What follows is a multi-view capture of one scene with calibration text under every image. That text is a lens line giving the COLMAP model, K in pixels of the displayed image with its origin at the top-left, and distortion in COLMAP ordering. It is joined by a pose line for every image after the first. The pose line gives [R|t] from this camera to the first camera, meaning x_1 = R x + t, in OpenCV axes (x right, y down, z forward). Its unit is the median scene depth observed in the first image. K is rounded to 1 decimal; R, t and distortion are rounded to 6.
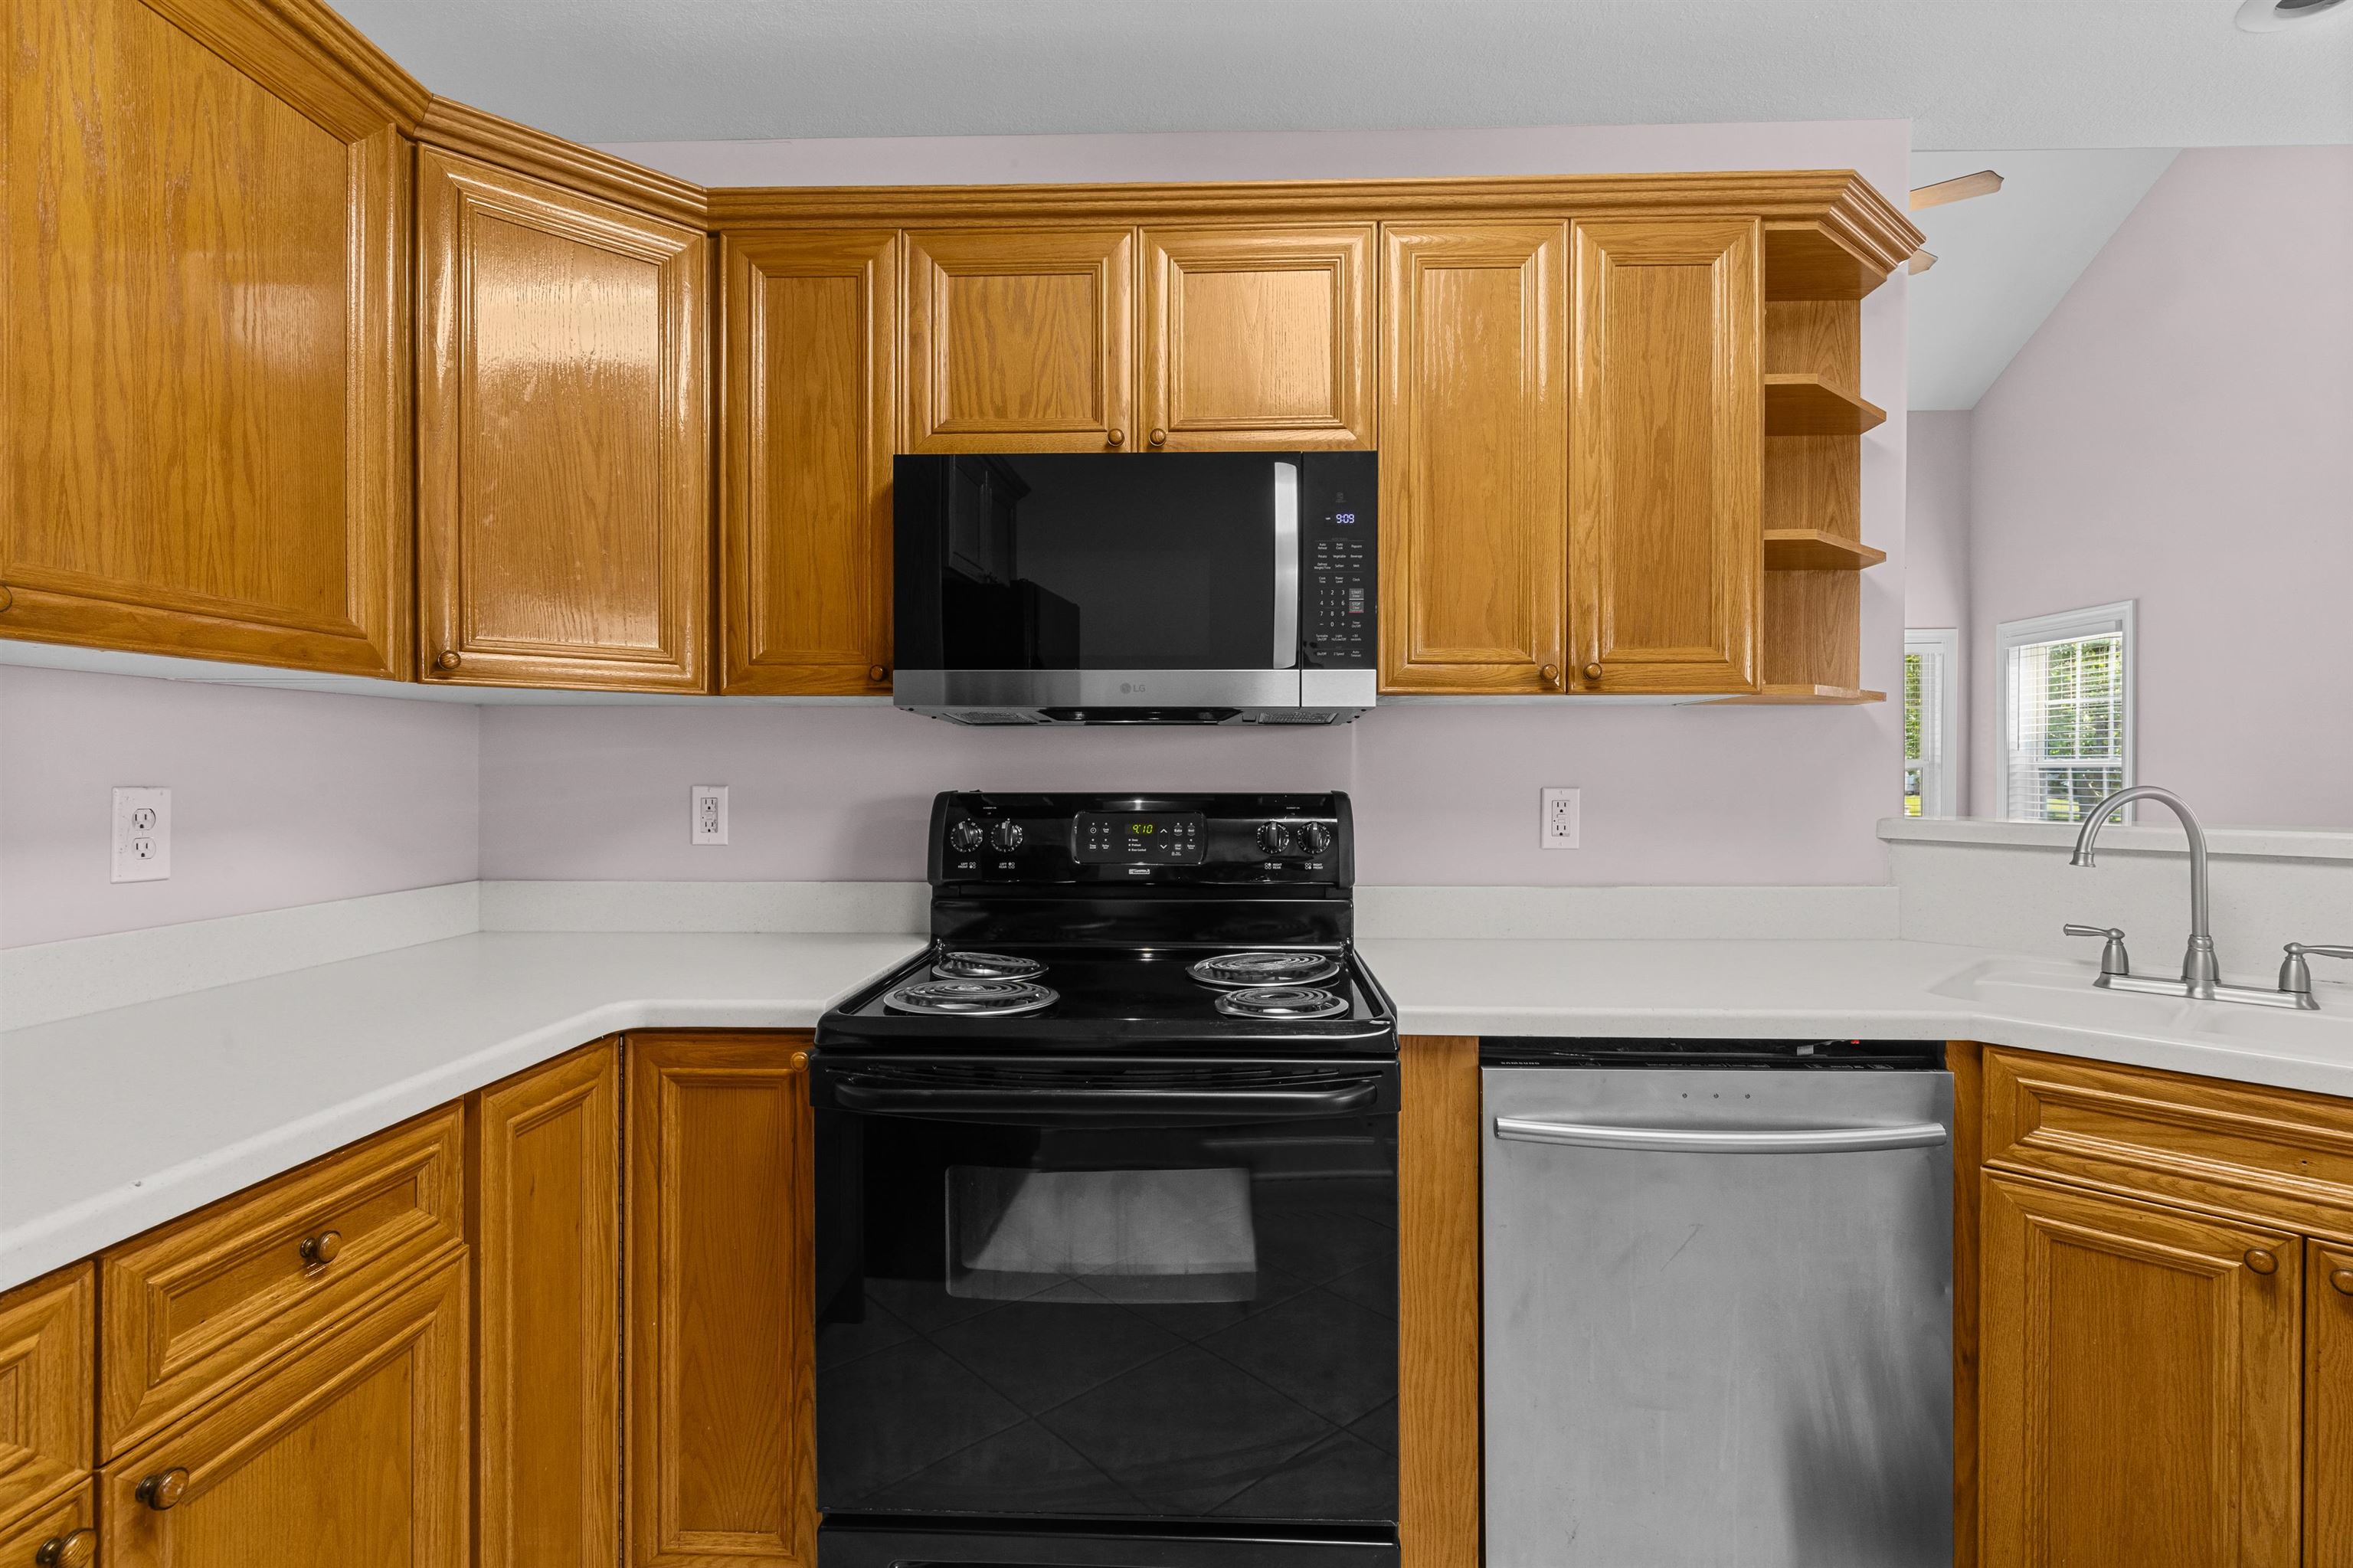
lens RADIAL K [[1112.9, 0, 1176.5], [0, 1112.9, 784.0], [0, 0, 1]] dist [-0.000106, -0.000057]
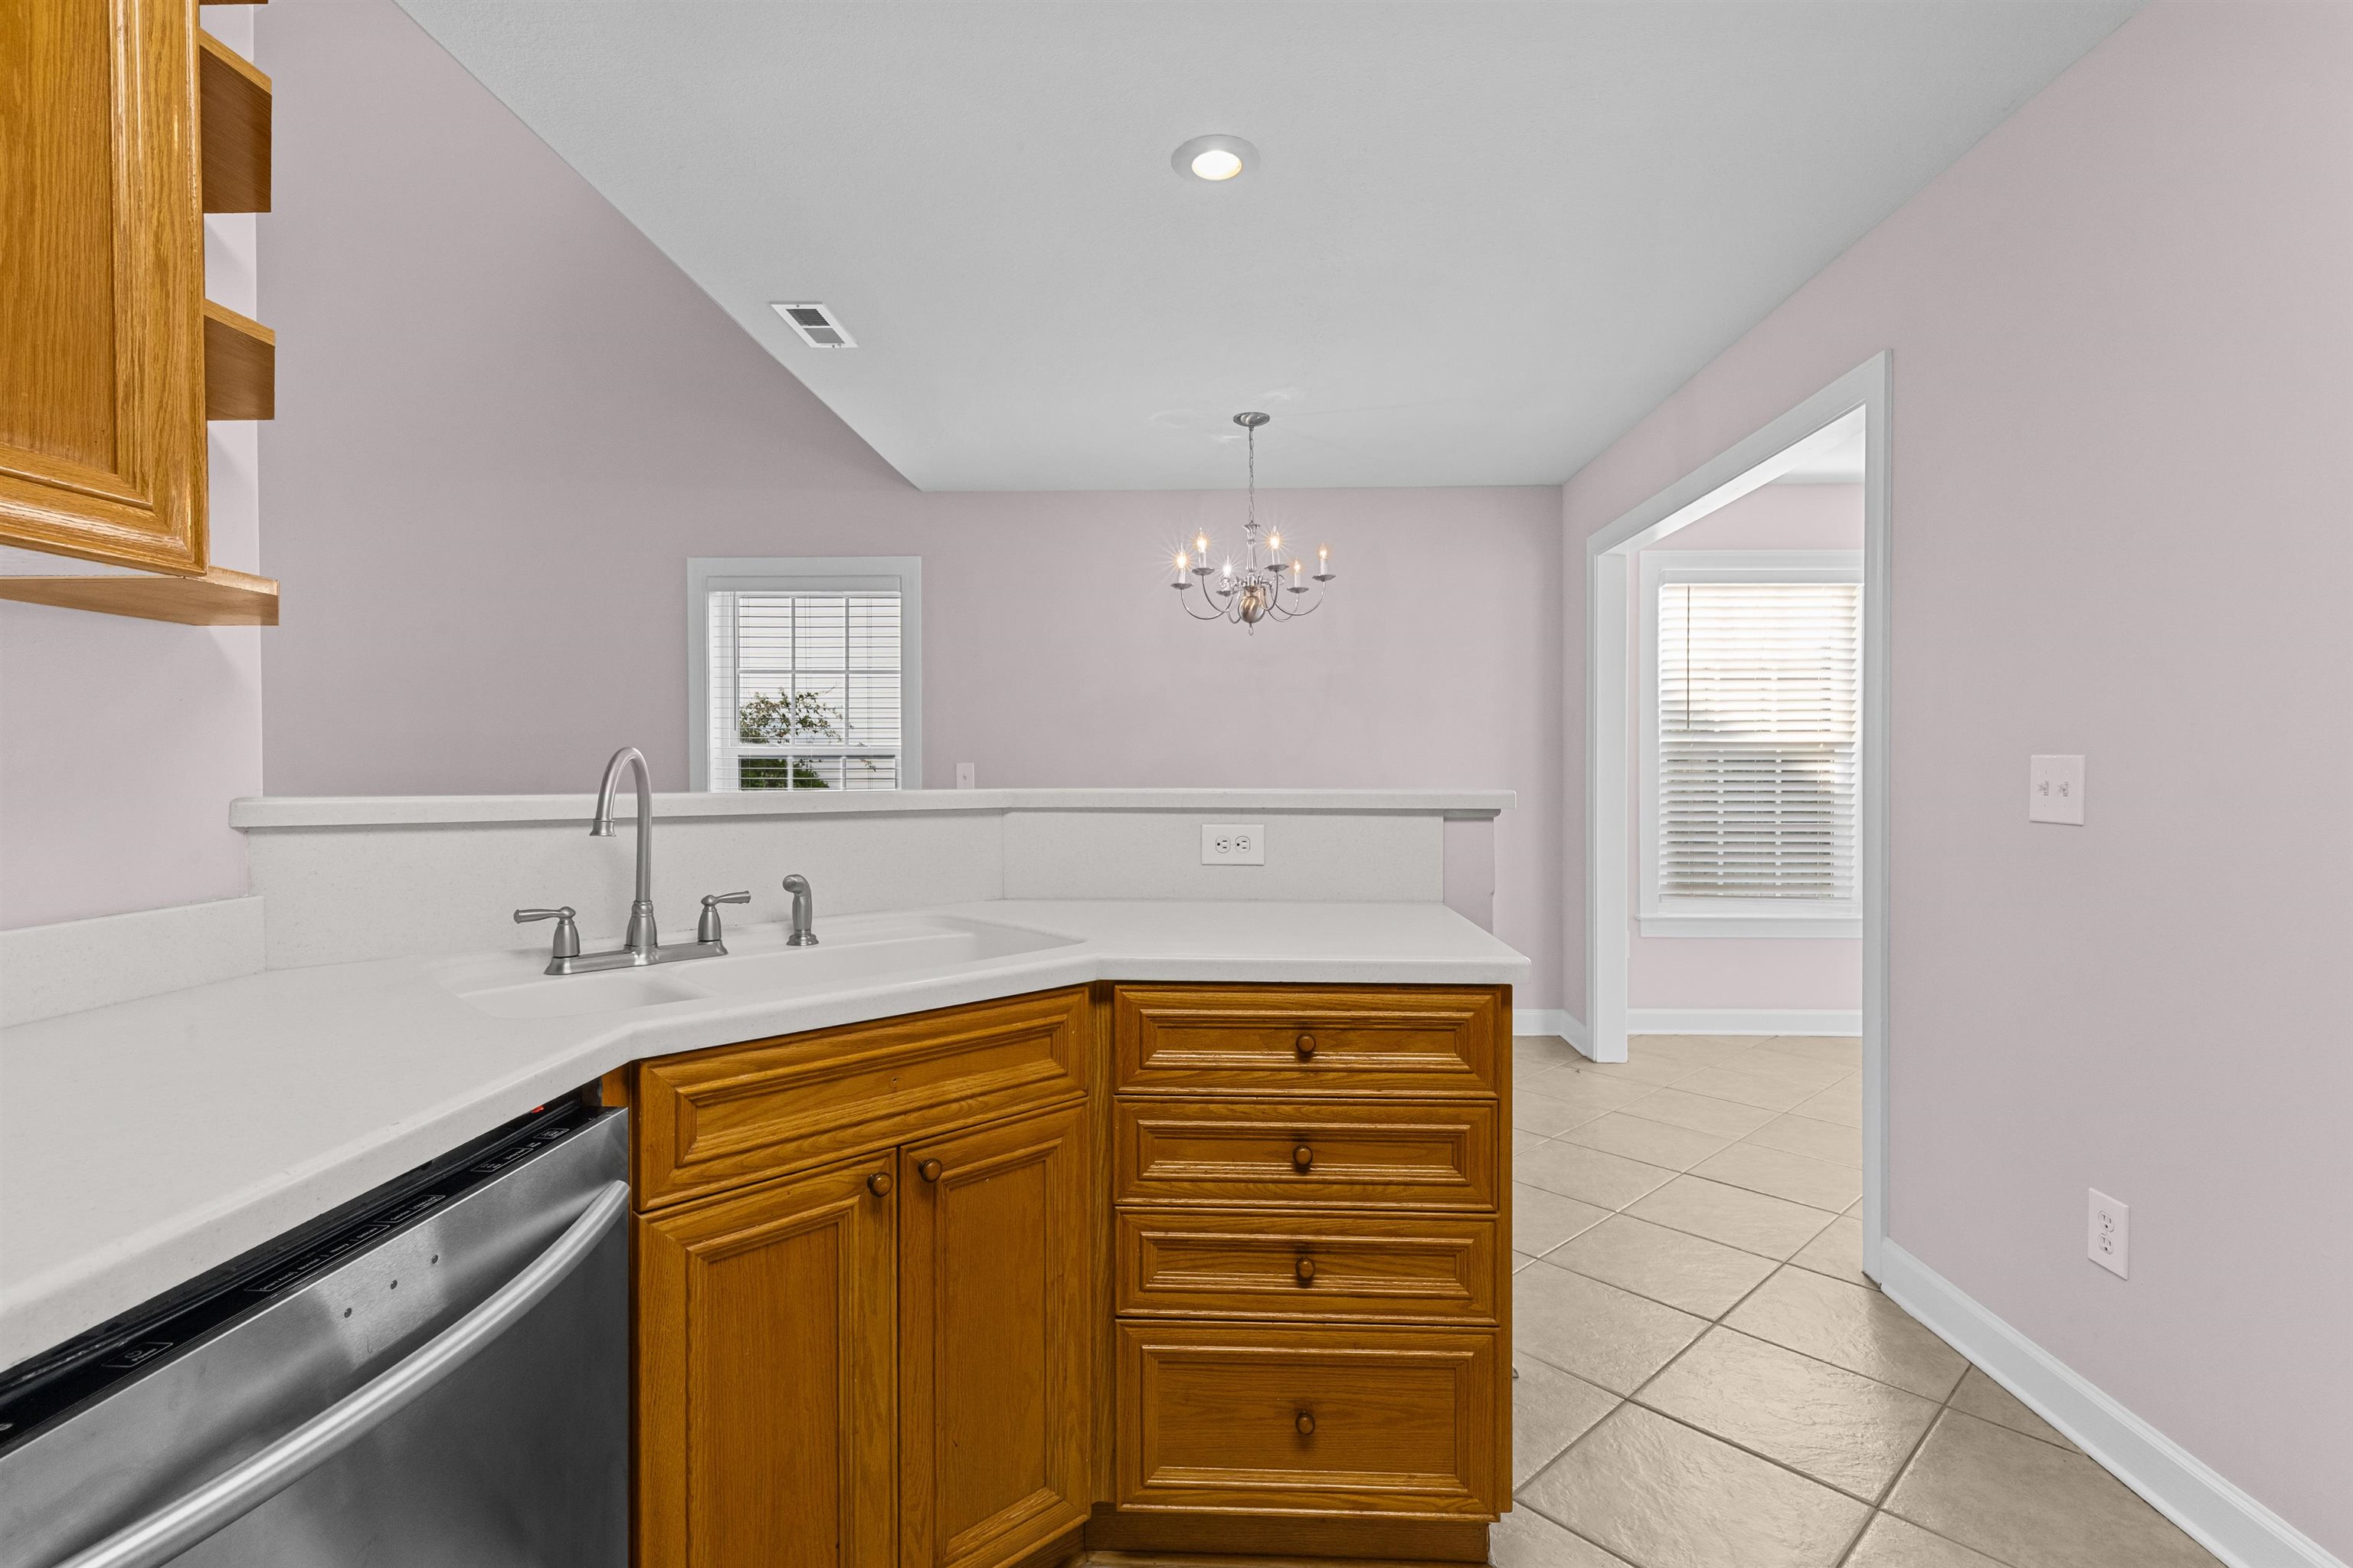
lens RADIAL K [[1078.4, 0, 1180.3], [0, 1078.4, 789.5], [0, 0, 1]] dist [0.009198, -0.000944]
pose [[0.000551, -0.019055, 0.999818, -0.042885], [0.012315, 0.999743, 0.019047, 0.025020], [-0.999924, 0.012302, 0.000785, 0.536665]]
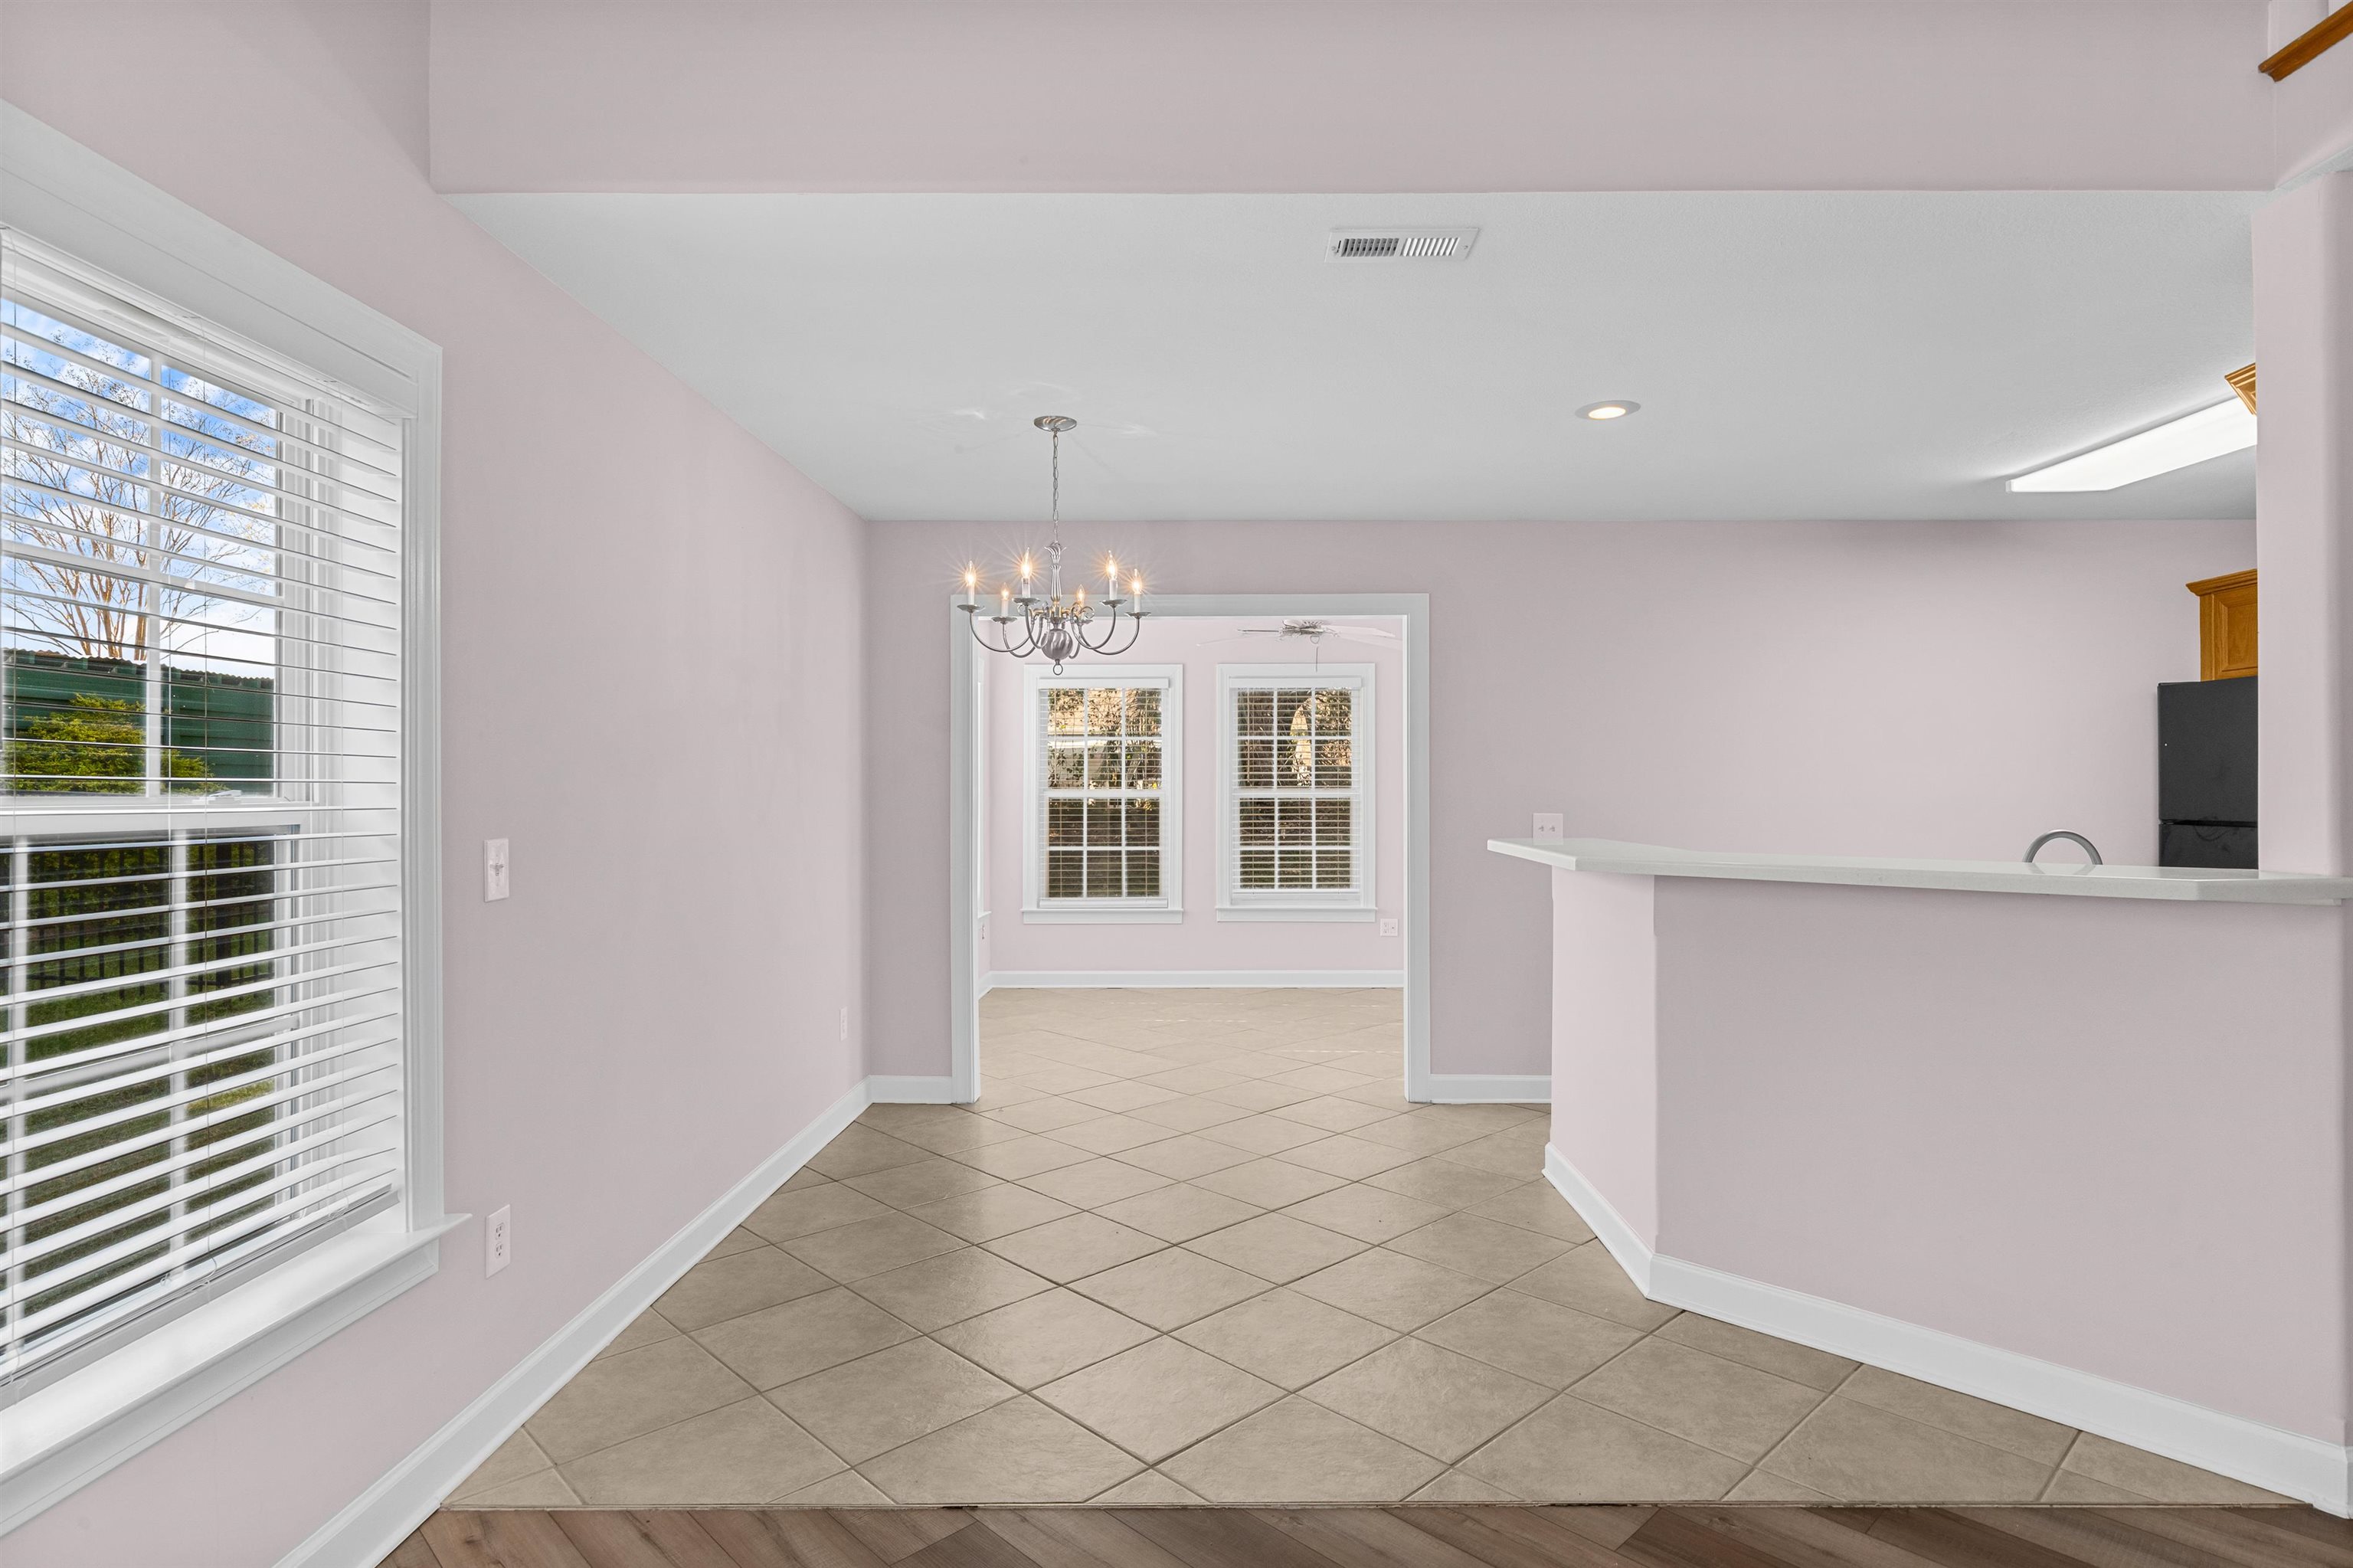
lens RADIAL K [[1236.8, 0, 1211.0], [0, 1236.8, 785.9], [0, 0, 1]] dist [-0.000876, 0.000203]
pose [[-0.999551, 0.001882, -0.029920, 2.118058], [0.001573, 0.999945, 0.010338, -0.080054], [0.029938, 0.010287, -0.999499, 2.702031]]
